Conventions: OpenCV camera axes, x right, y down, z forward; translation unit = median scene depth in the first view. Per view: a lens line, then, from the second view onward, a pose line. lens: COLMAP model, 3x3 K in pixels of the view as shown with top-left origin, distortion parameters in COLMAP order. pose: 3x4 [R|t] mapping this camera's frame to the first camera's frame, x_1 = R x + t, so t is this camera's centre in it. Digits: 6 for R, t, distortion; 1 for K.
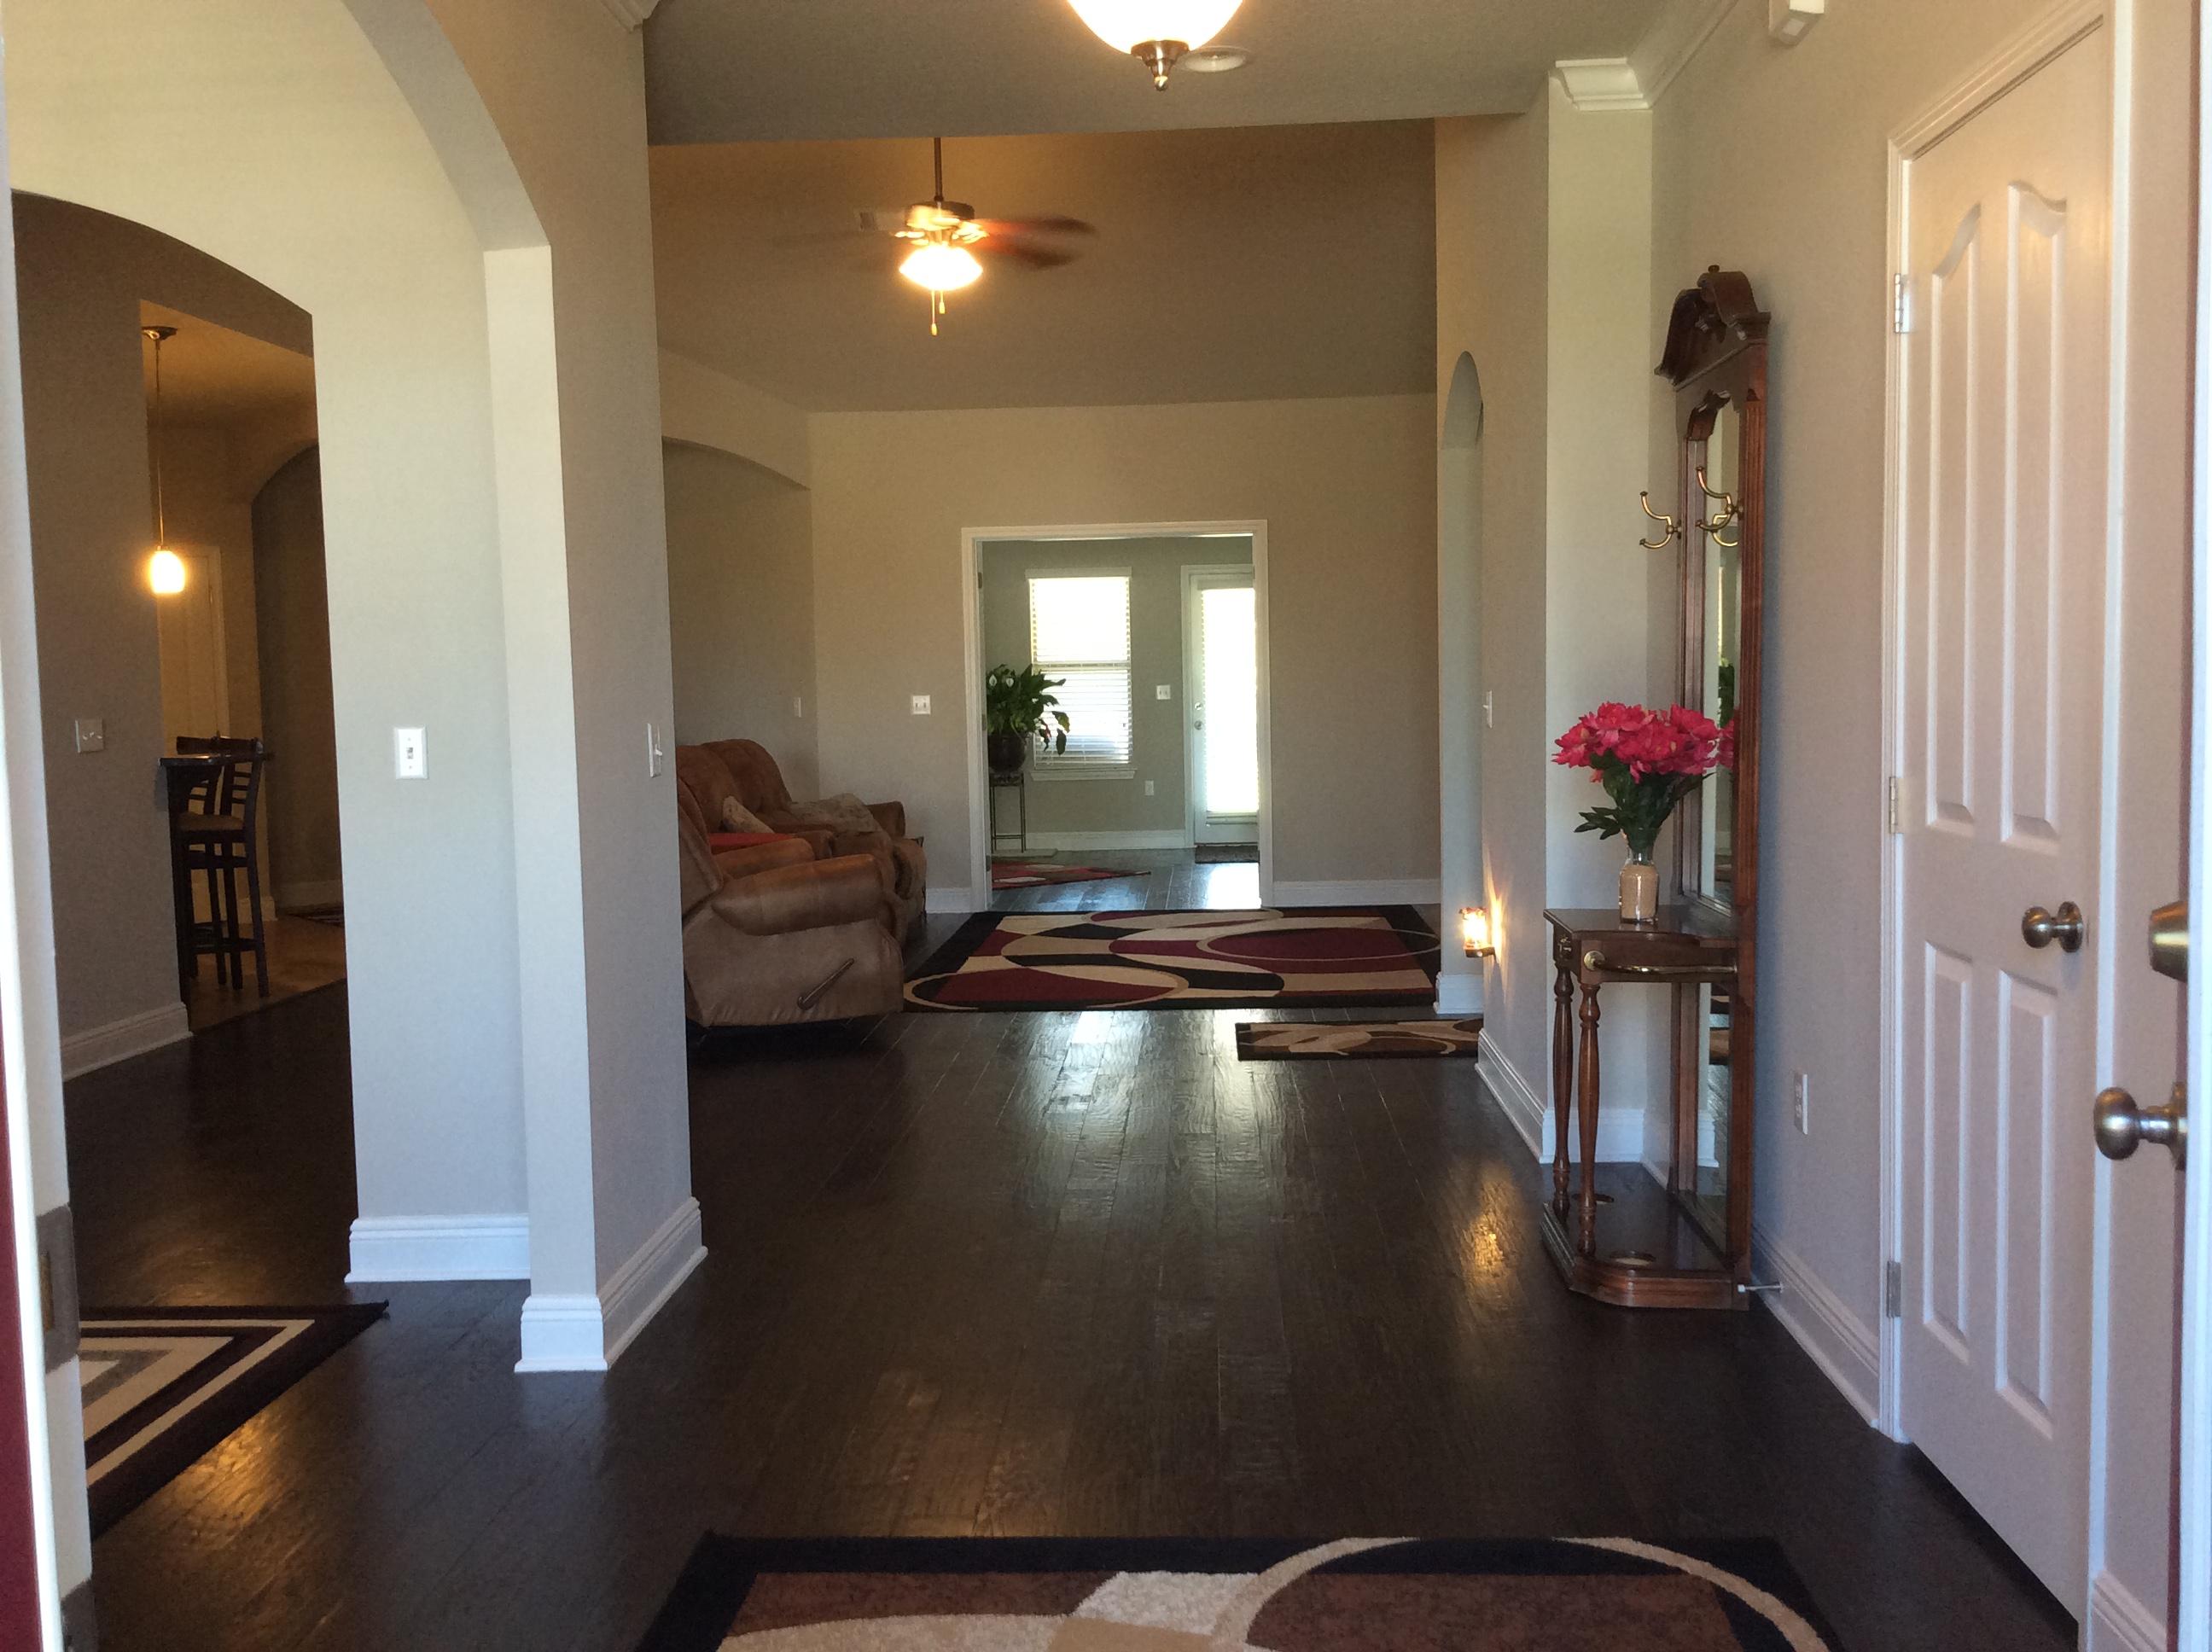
lens RADIAL K [[2052.0, 0, 1106.0], [0, 2052.0, 826.0], [0, 0, 1]] dist [0.116340, -0.222525]
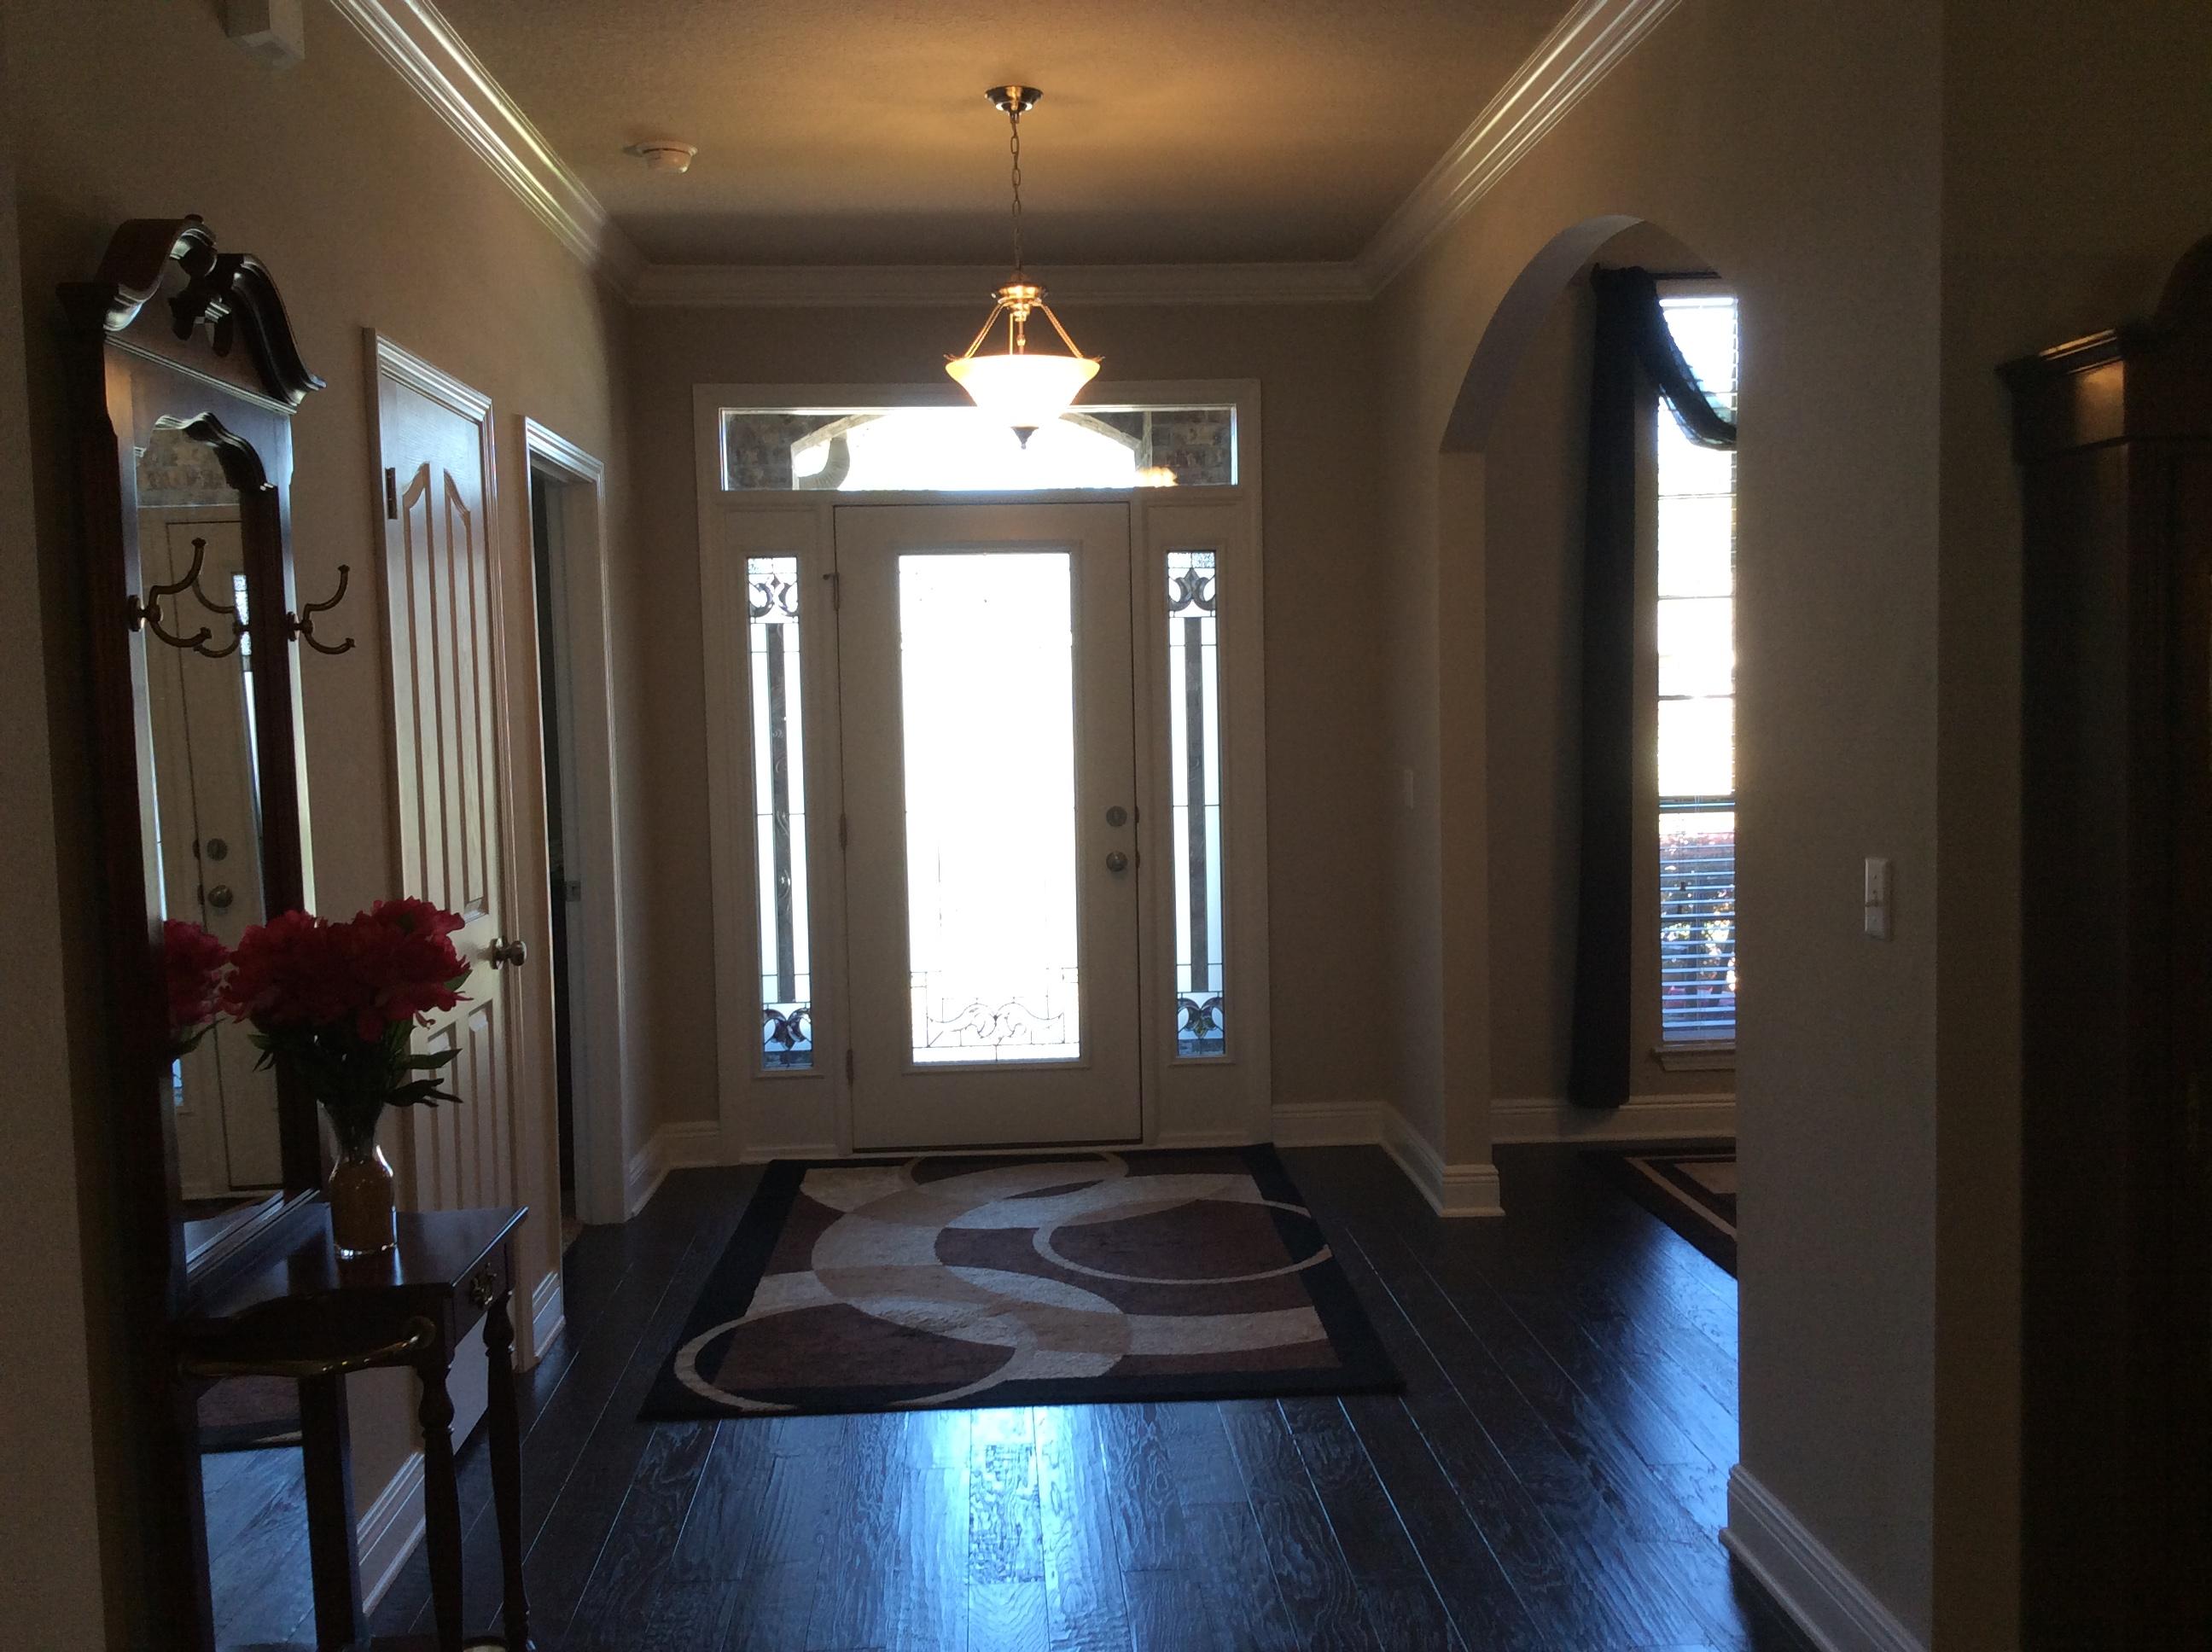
lens RADIAL K [[2052.0, 0, 1106.0], [0, 2052.0, 826.0], [0, 0, 1]] dist [0.116340, -0.222525]
pose [[-0.992505, 0.048985, -0.111954, 0.154175], [0.032069, 0.988440, 0.148184, -0.259343], [0.117918, 0.143483, -0.982603, 2.484874]]
